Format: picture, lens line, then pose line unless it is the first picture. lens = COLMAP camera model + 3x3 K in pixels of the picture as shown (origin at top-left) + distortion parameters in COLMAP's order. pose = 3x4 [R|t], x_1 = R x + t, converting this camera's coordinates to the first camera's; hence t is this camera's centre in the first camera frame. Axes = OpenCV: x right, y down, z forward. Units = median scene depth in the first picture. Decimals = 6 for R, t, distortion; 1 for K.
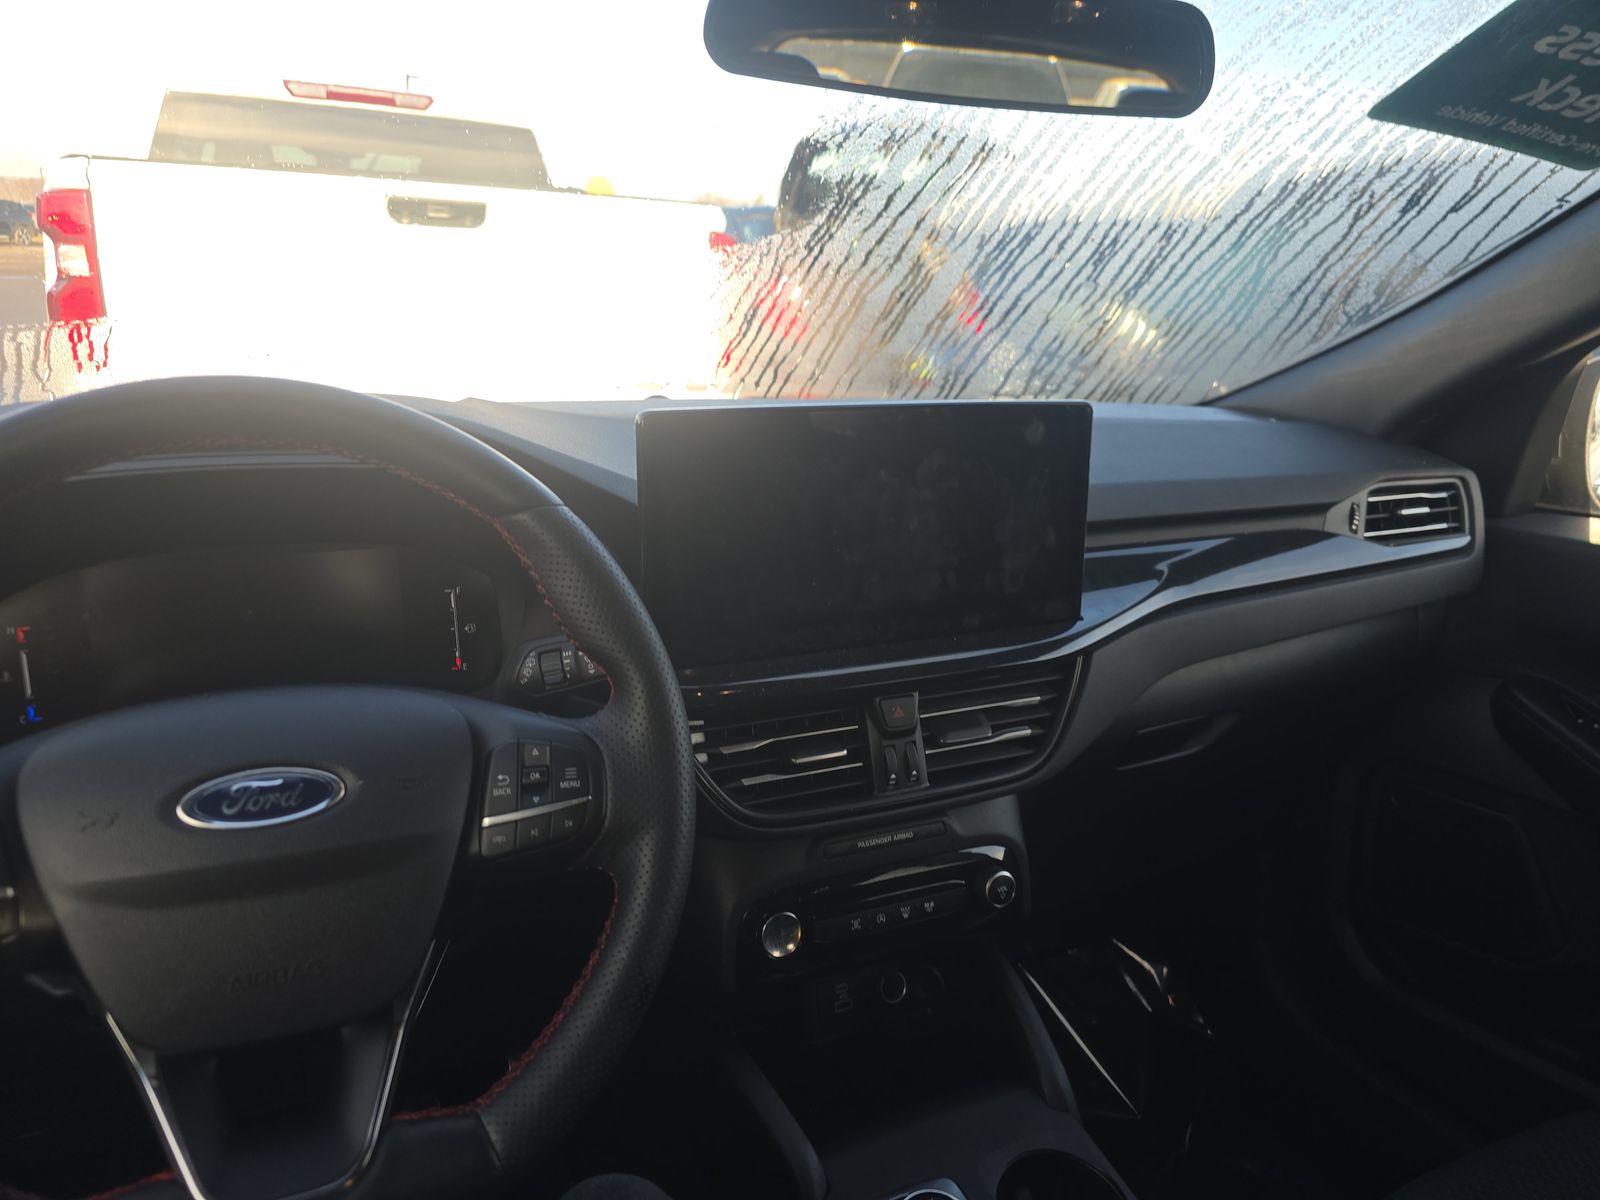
lens RADIAL K [[1084.9, 0, 800.0], [0, 1084.9, 600.0], [0, 0, 1]] dist [0.054195, -0.040816]
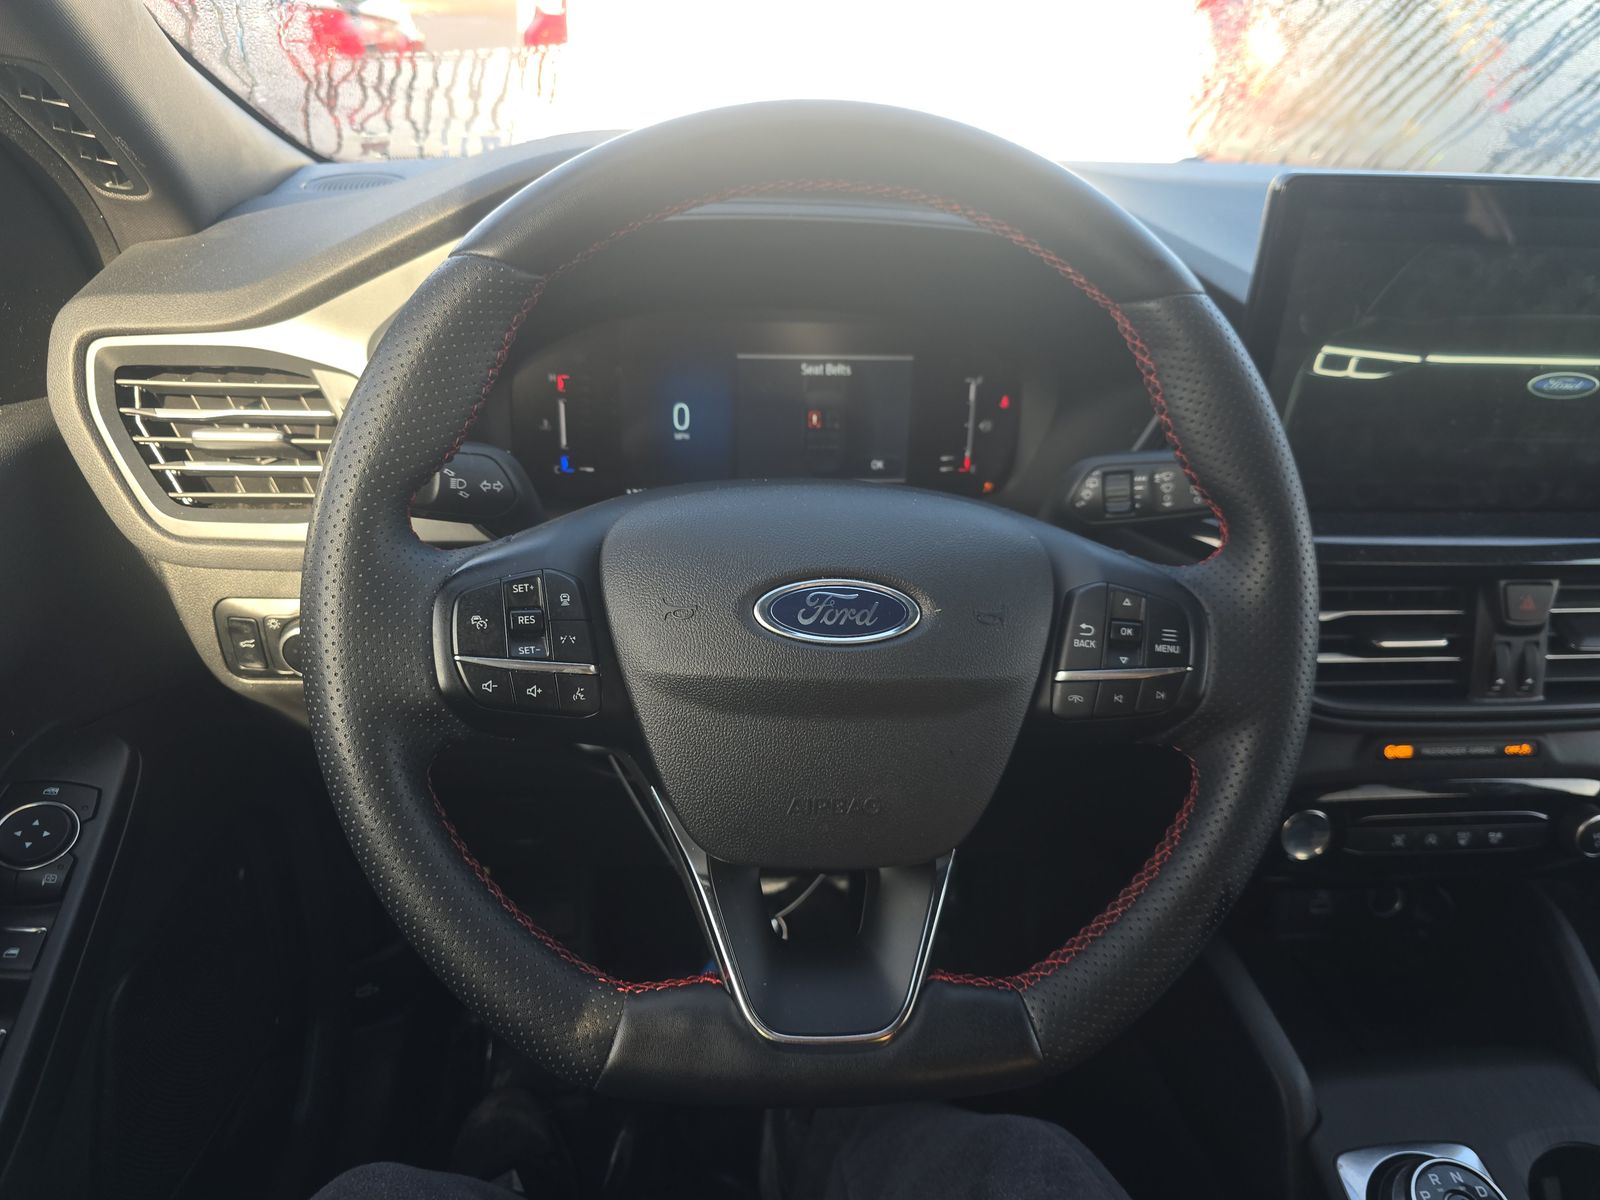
lens RADIAL K [[1091.7, 0, 800.0], [0, 1091.7, 600.0], [0, 0, 1]] dist [-0.001612, -0.002595]
pose [[0.942978, 0.164442, -0.289397, -0.232002], [-0.105837, 0.972449, 0.207705, -0.006359], [0.315579, -0.165232, 0.934402, 0.152037]]
